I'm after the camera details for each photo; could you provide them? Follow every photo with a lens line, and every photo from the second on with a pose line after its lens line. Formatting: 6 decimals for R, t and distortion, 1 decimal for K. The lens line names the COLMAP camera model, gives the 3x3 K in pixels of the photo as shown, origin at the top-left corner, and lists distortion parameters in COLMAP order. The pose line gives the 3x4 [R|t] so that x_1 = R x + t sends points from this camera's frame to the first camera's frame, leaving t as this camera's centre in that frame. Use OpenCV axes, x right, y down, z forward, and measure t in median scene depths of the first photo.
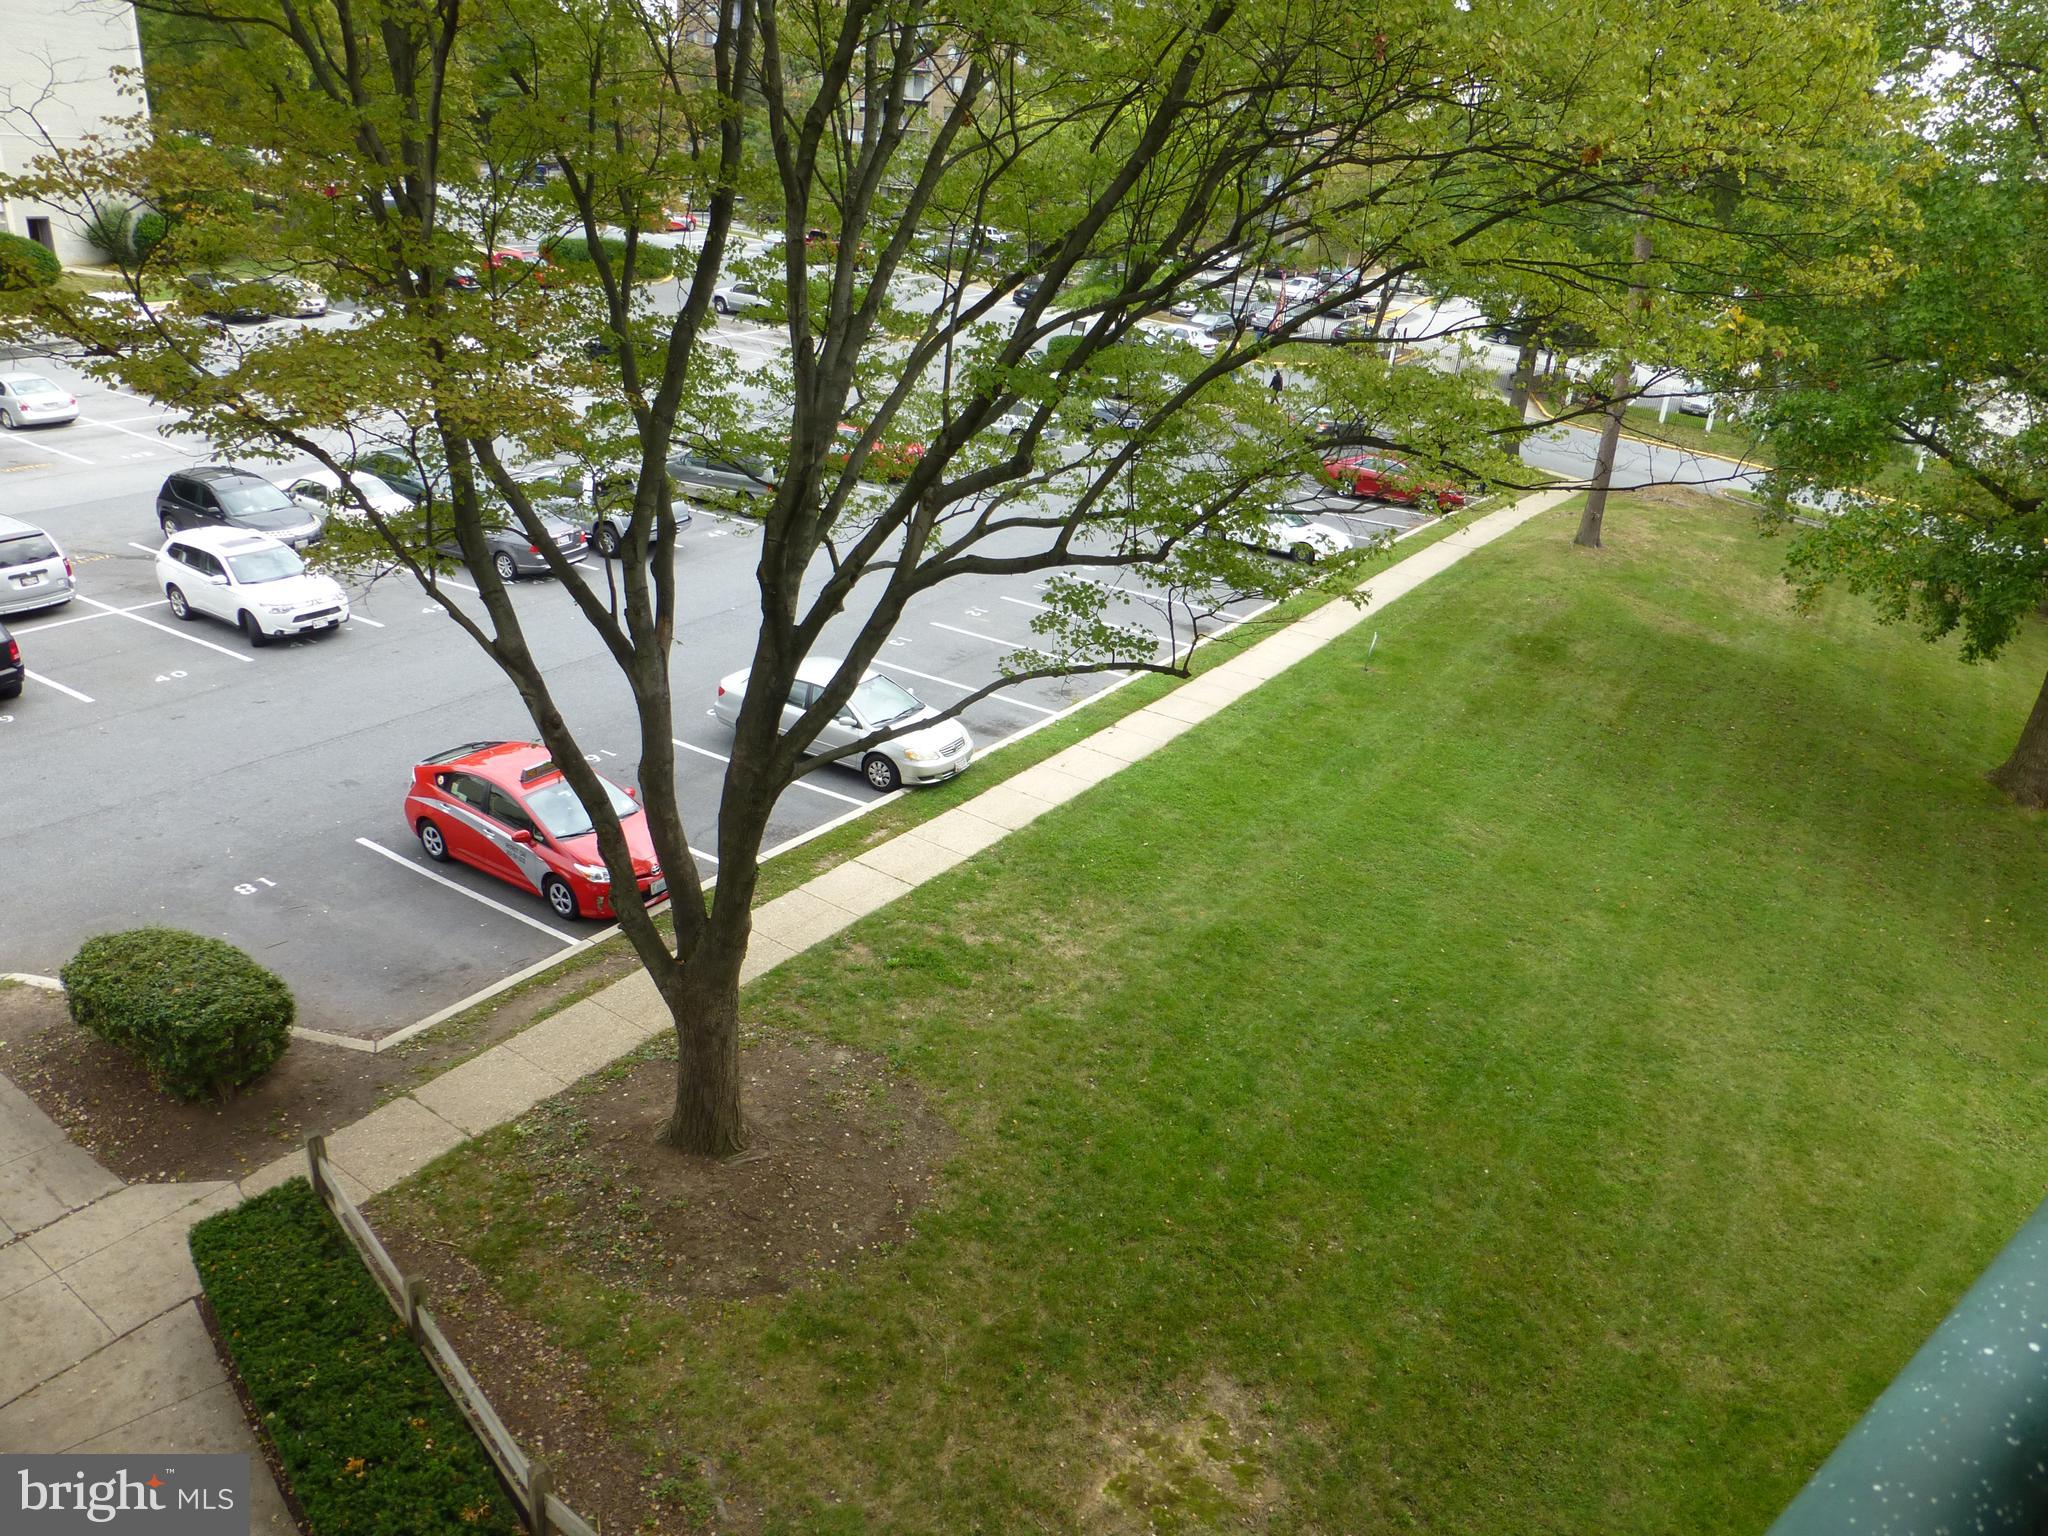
lens RADIAL K [[1463.1, 0, 1017.0], [0, 1463.1, 785.3], [0, 0, 1]] dist [-0.034600, 0.027813]
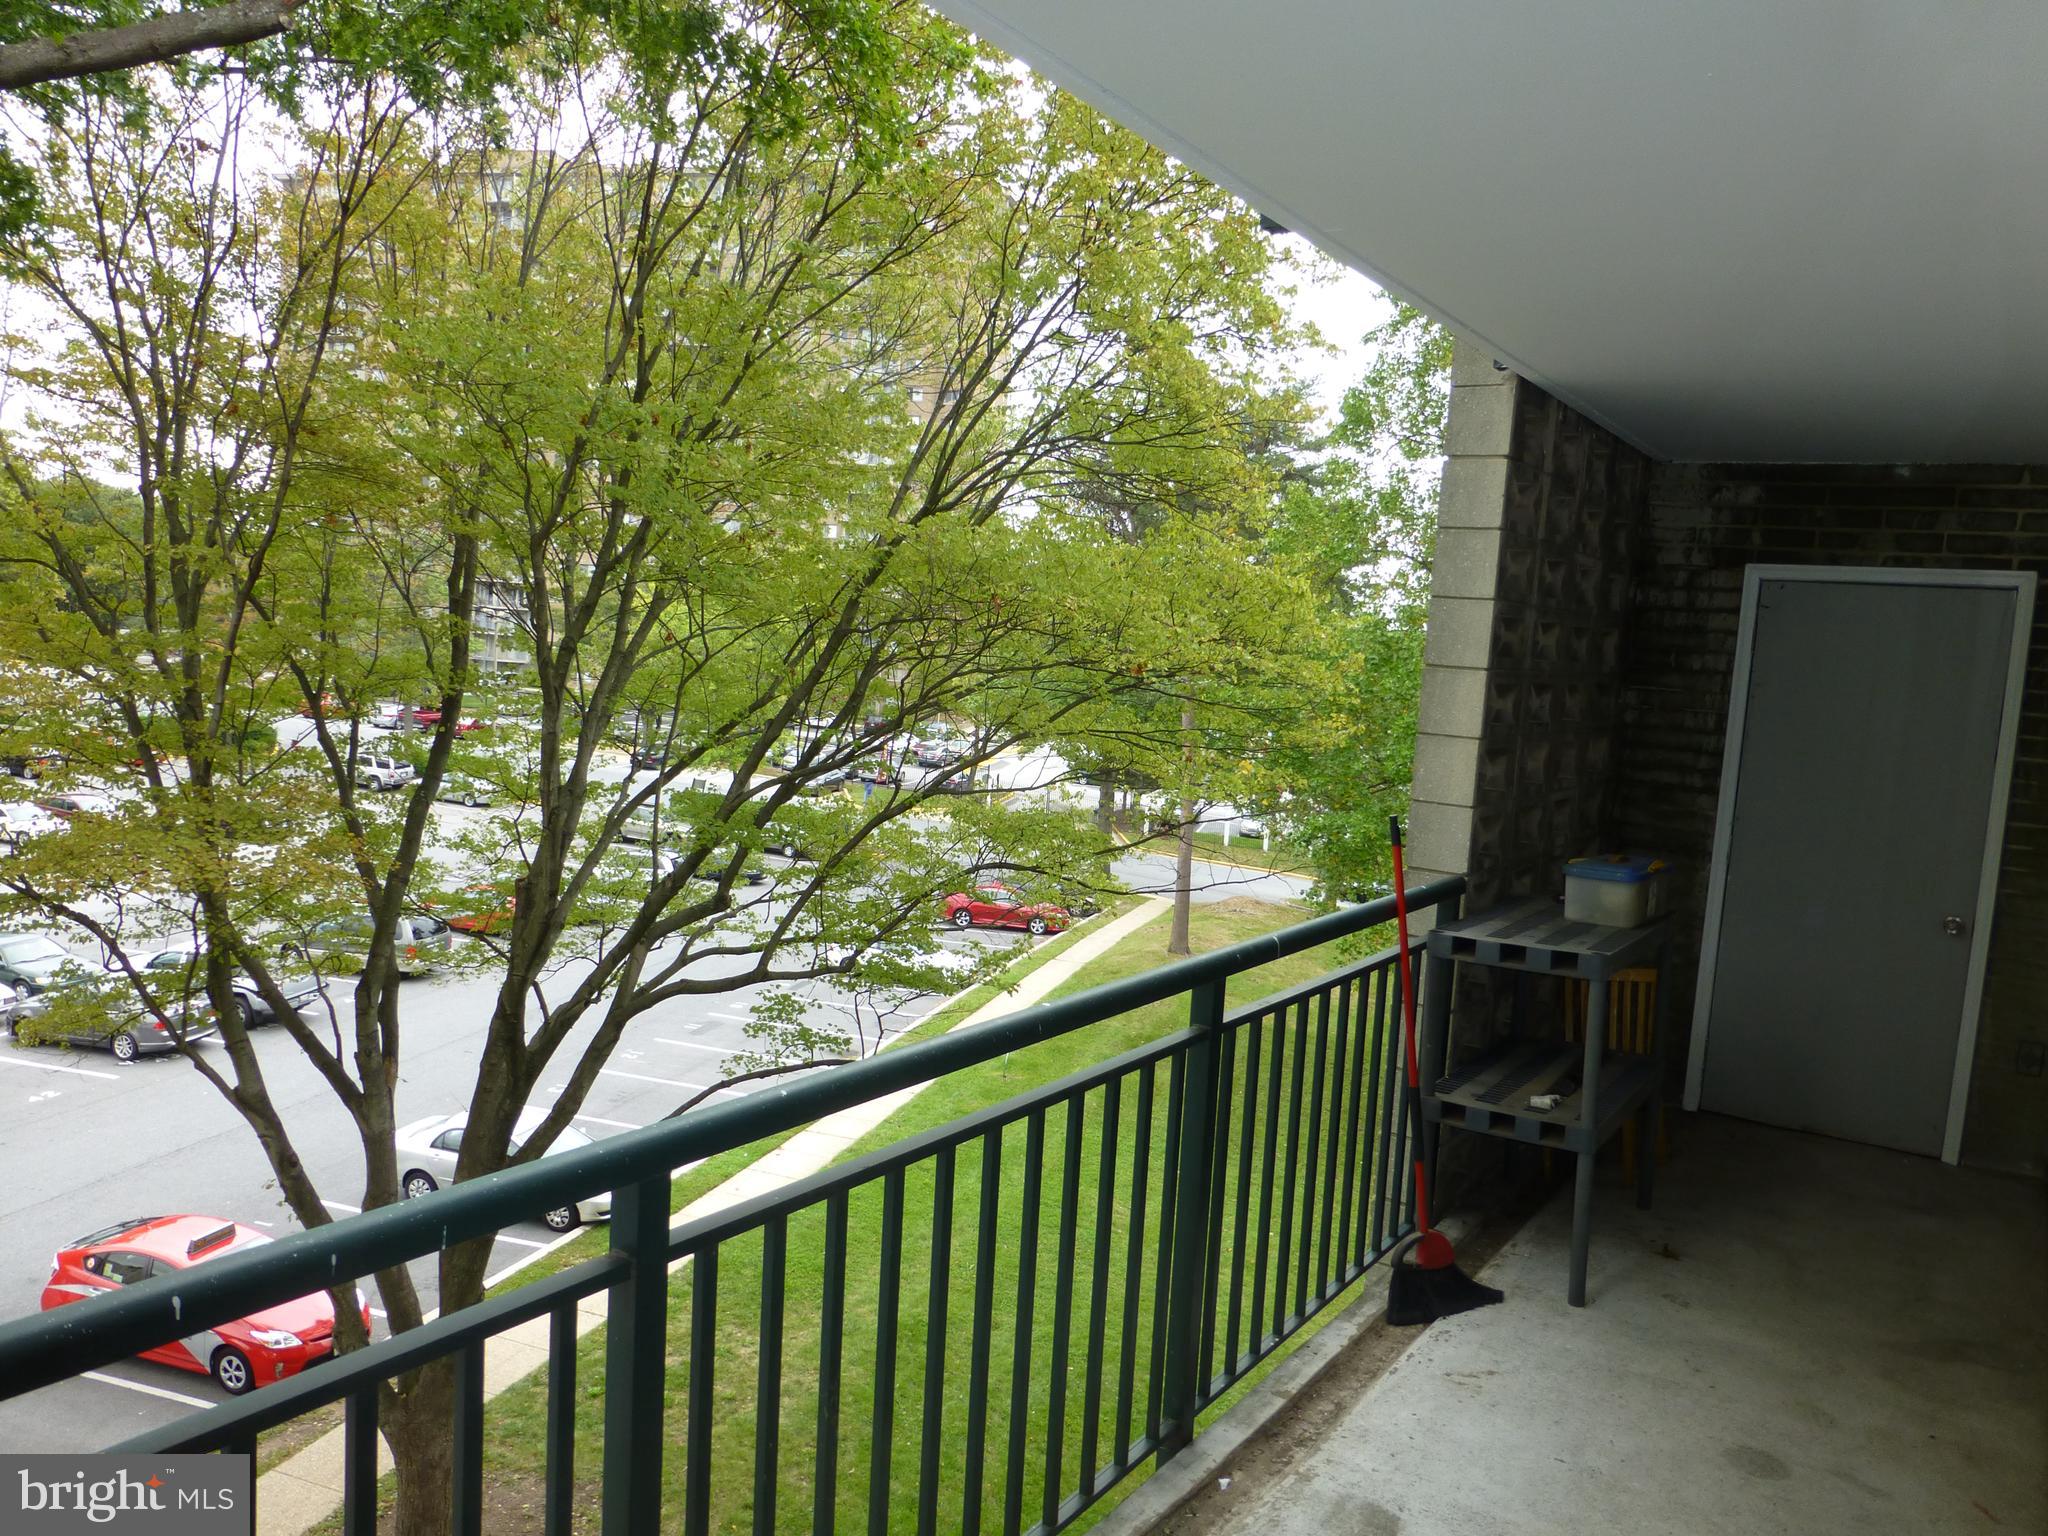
lens RADIAL K [[1458.7, 0, 1024.0], [0, 1458.7, 768.0], [0, 0, 1]] dist [-0.054893, 0.037259]
pose [[0.963270, -0.033922, 0.266383, -0.049594], [0.114211, 0.949550, -0.292081, 0.036218], [-0.243036, 0.311777, 0.918547, -0.130033]]
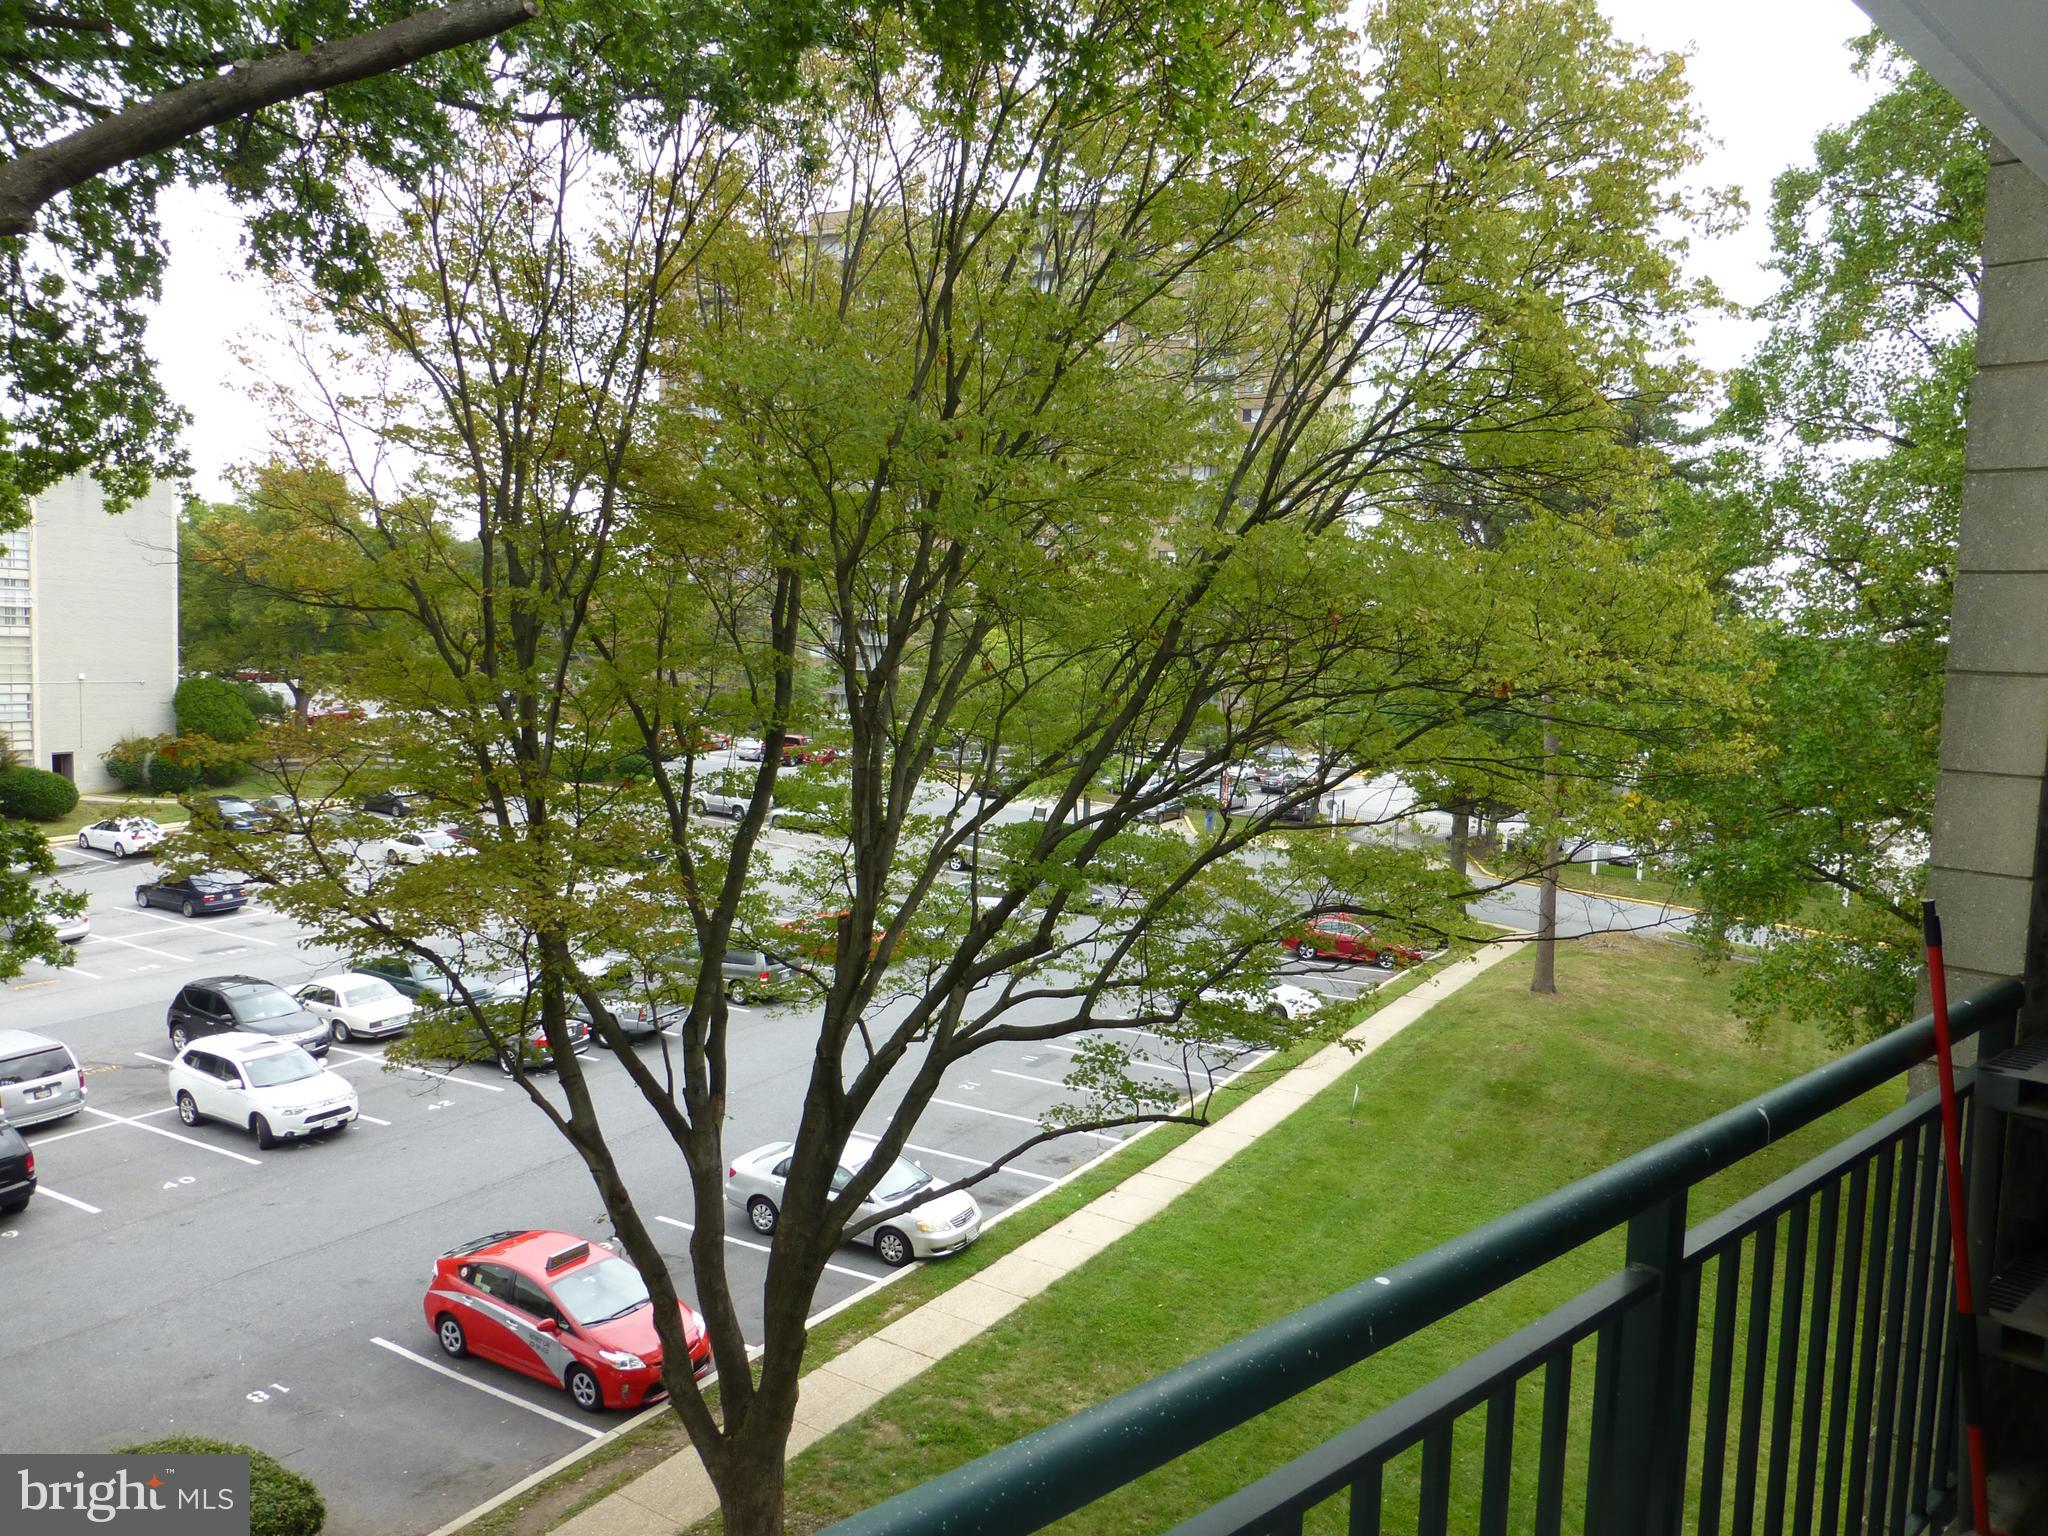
lens RADIAL K [[1463.1, 0, 1017.0], [0, 1463.1, 785.3], [0, 0, 1]] dist [-0.034600, 0.027813]
pose [[0.998660, -0.041064, 0.031502, -0.033192], [0.048939, 0.947303, -0.316579, 0.016125], [-0.016842, 0.317697, 0.948043, -0.081316]]
